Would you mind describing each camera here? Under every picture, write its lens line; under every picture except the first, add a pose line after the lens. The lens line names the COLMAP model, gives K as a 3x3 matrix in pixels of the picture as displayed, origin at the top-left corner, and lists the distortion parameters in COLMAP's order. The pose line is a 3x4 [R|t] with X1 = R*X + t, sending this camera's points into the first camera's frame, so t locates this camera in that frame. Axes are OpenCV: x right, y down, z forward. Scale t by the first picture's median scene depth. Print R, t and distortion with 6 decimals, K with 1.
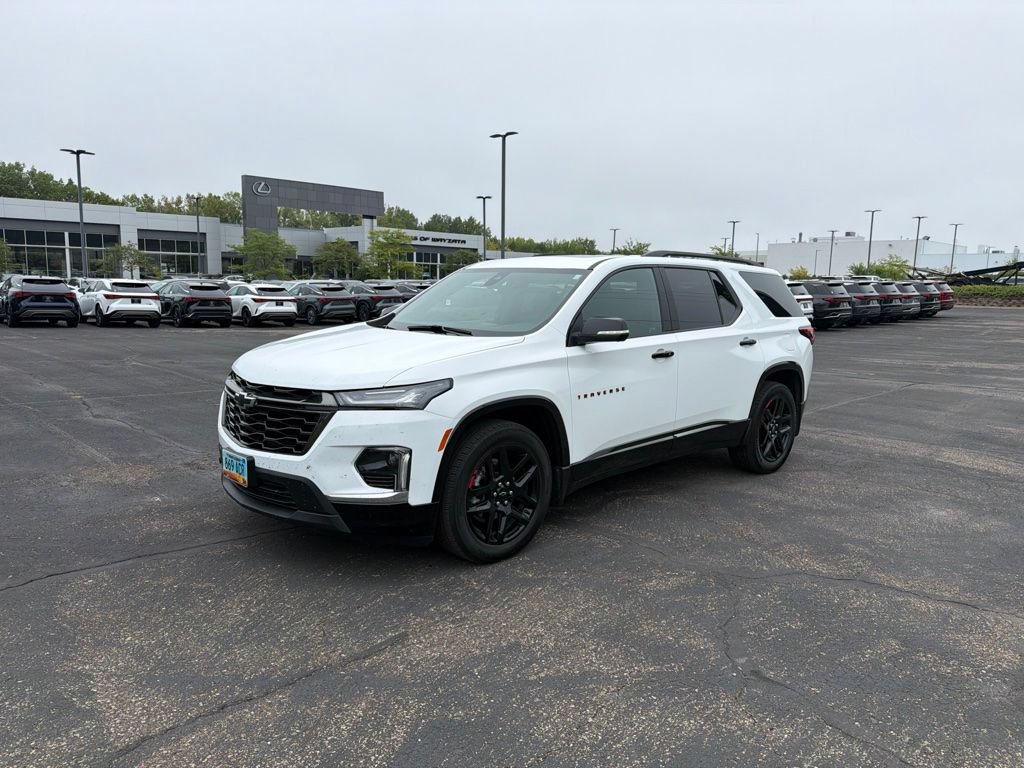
lens RADIAL K [[717.3, 0, 515.3], [0, 717.3, 388.3], [0, 0, 1]] dist [0.053881, -0.075569]
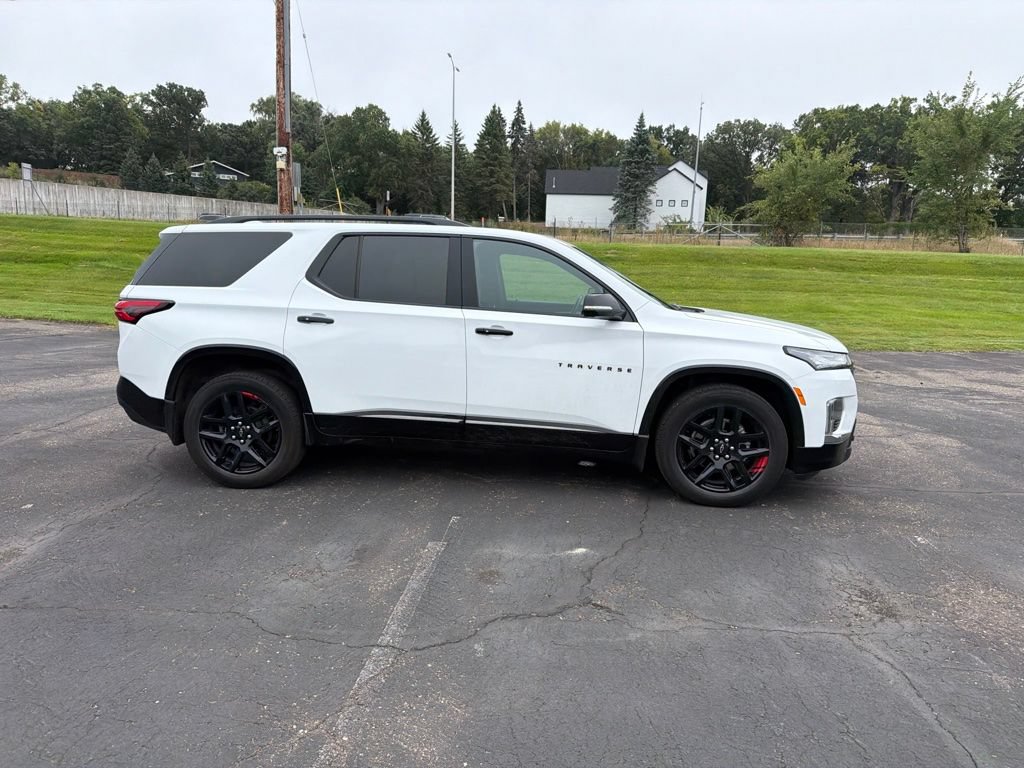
lens RADIAL K [[714.1, 0, 512.1], [0, 714.1, 395.1], [0, 0, 1]] dist [0.050129, -0.068560]
pose [[-0.651631, -0.169070, 0.739454, -0.652929], [0.065275, 0.958729, 0.276728, -0.225011], [-0.755723, 0.228592, -0.613701, 1.540969]]
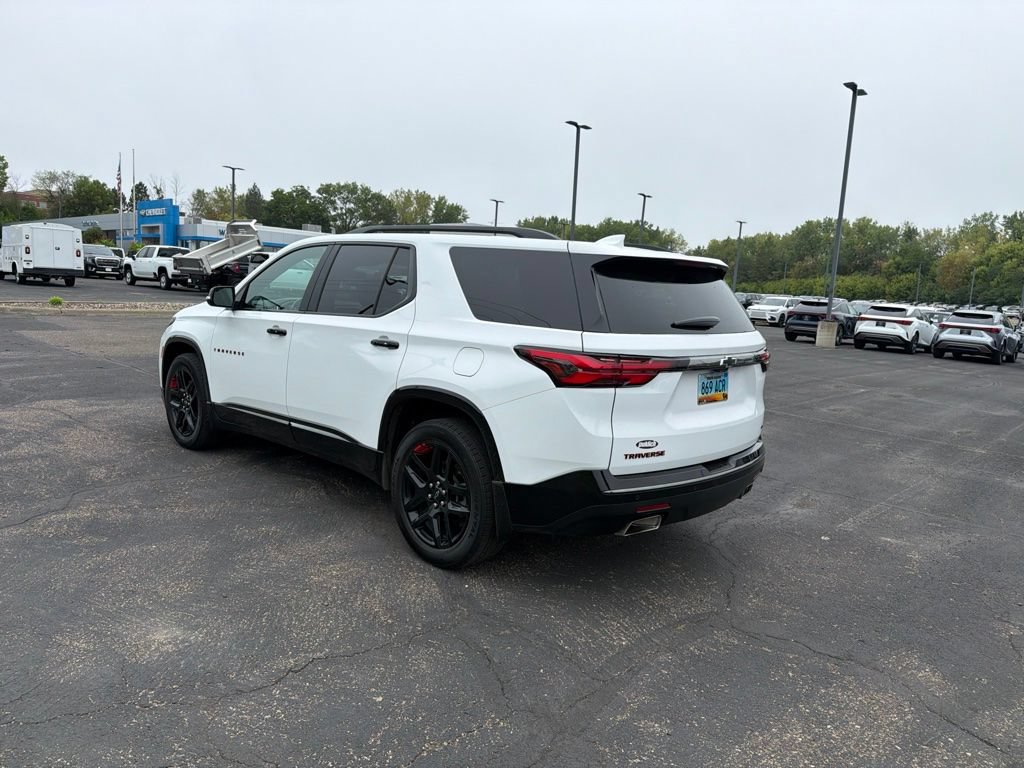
lens RADIAL K [[718.2, 0, 515.0], [0, 718.2, 388.4], [0, 0, 1]] dist [0.049976, -0.065658]
pose [[0.041560, 0.119360, -0.991981, 1.008905], [-0.195389, 0.974640, 0.109087, -0.119157], [0.979845, 0.189288, 0.063827, 1.058474]]
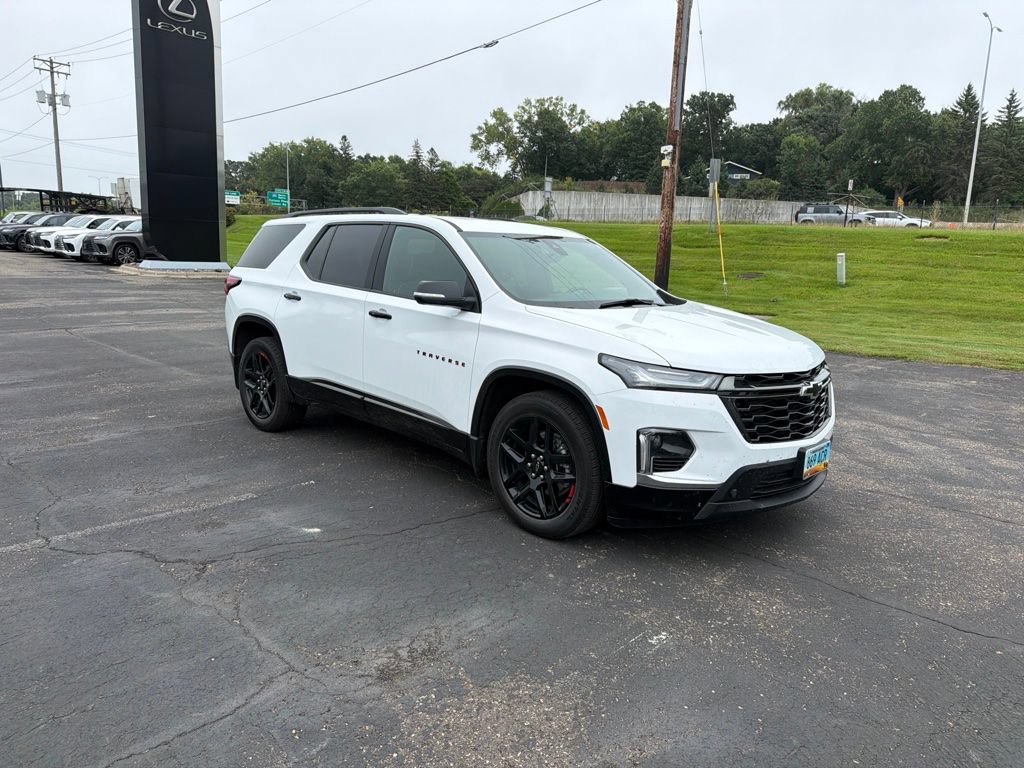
lens RADIAL K [[712.8, 0, 514.8], [0, 712.8, 386.8], [0, 0, 1]] dist [0.046703, -0.057977]
pose [[-0.023462, -0.208537, 0.977733, -0.861376], [0.104568, 0.972126, 0.209851, -0.152257], [-0.994241, 0.107163, -0.001002, 0.924631]]
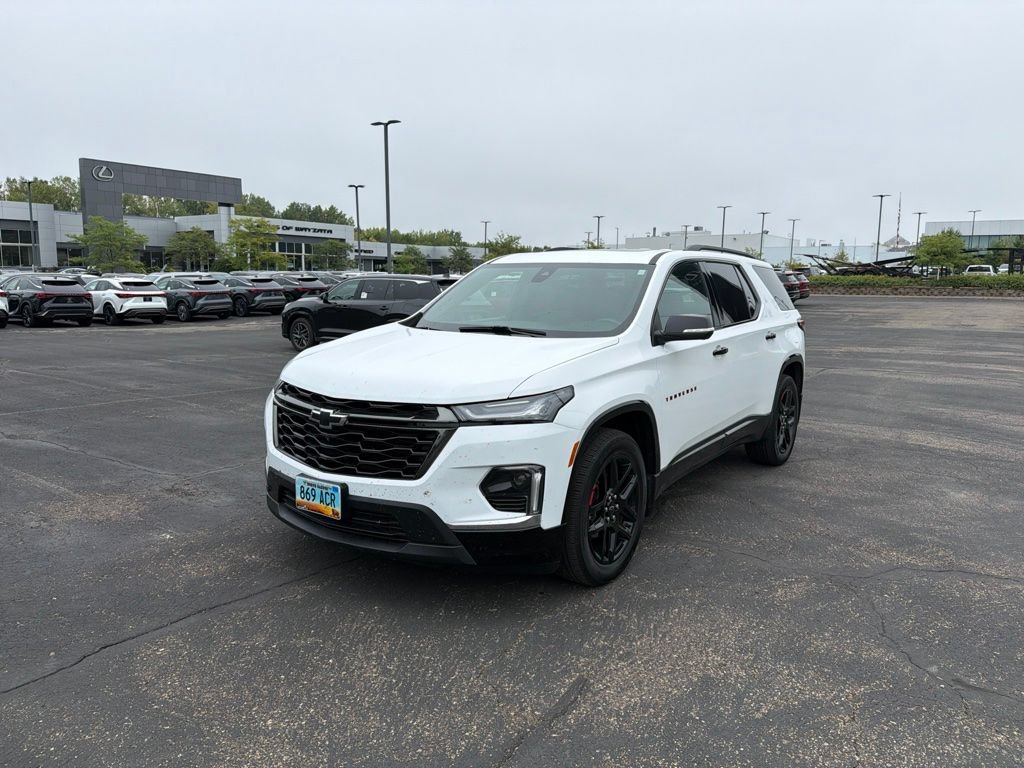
lens RADIAL K [[725.0, 0, 516.2], [0, 725.0, 368.1], [0, 0, 1]] dist [0.017607, -0.028737]
pose [[0.982236, -0.028377, 0.185490, -0.207166], [0.031385, 0.999419, -0.013300, -0.016418], [-0.185005, 0.018885, 0.982556, 0.071345]]
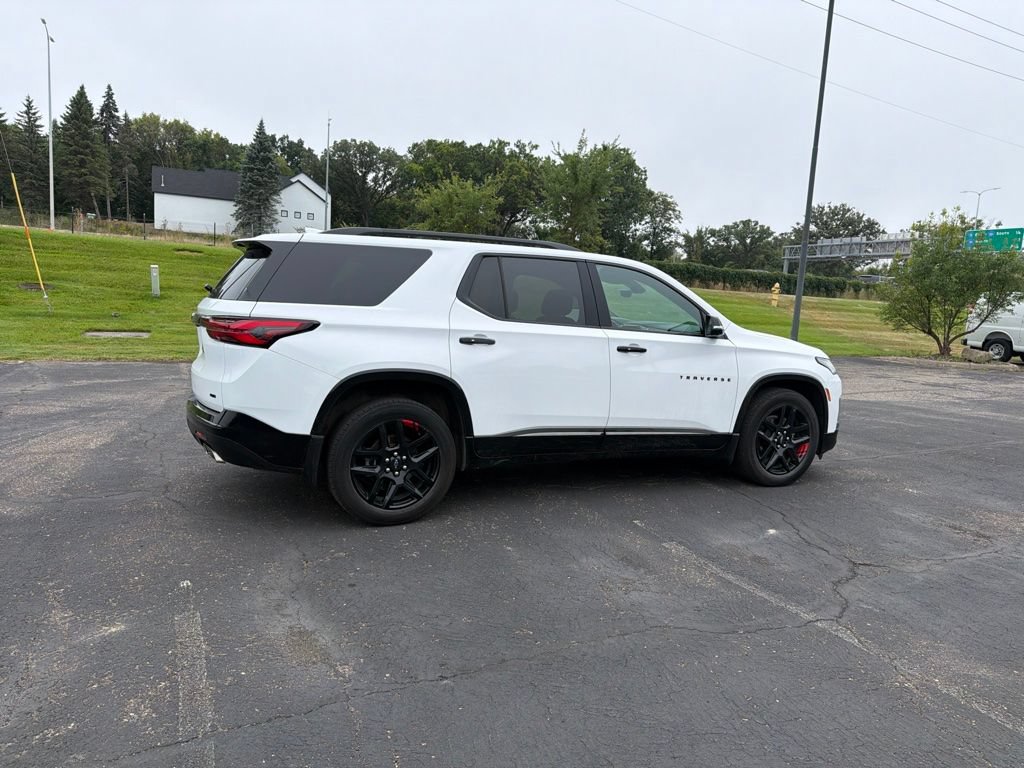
lens RADIAL K [[716.2, 0, 514.3], [0, 716.2, 389.9], [0, 0, 1]] dist [0.054023, -0.071195]
pose [[-0.943447, -0.112136, 0.311983, -0.195953], [-0.027918, 0.964588, 0.262278, -0.252307], [-0.330346, 0.238736, -0.913169, 1.905398]]
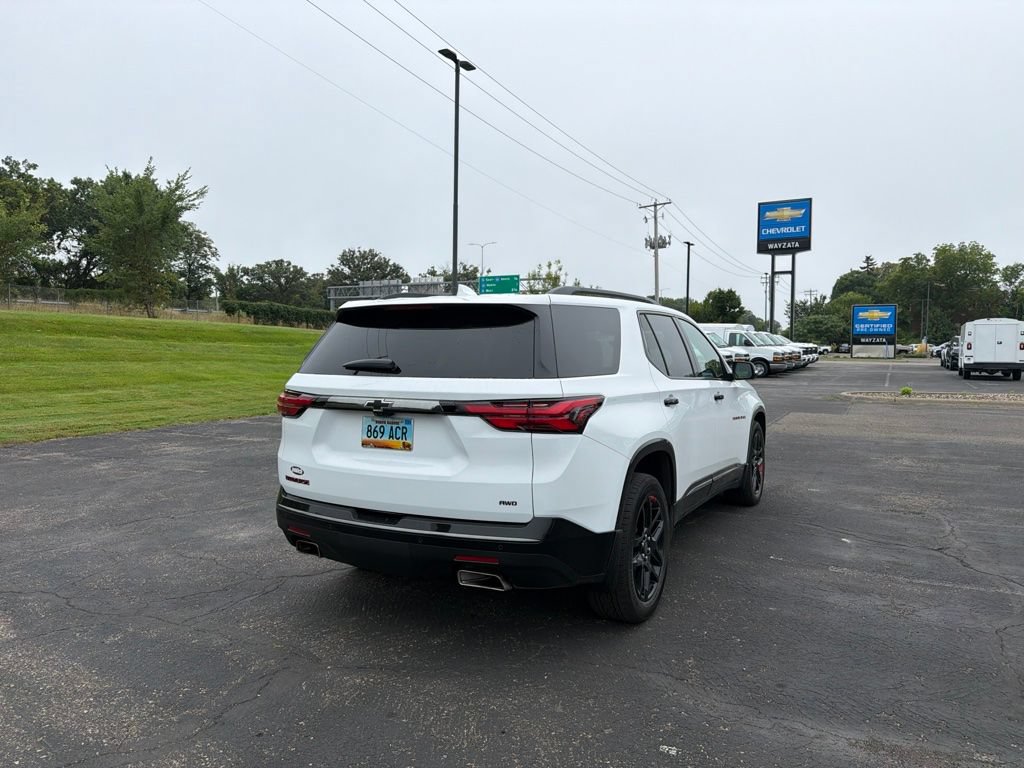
lens RADIAL K [[719.8, 0, 516.0], [0, 719.8, 374.9], [0, 0, 1]] dist [0.041408, -0.053395]
pose [[-0.953645, -0.020625, -0.300227, 0.467080], [-0.071336, 0.984707, 0.158945, -0.234556], [0.292358, 0.172995, -0.940532, 1.851932]]
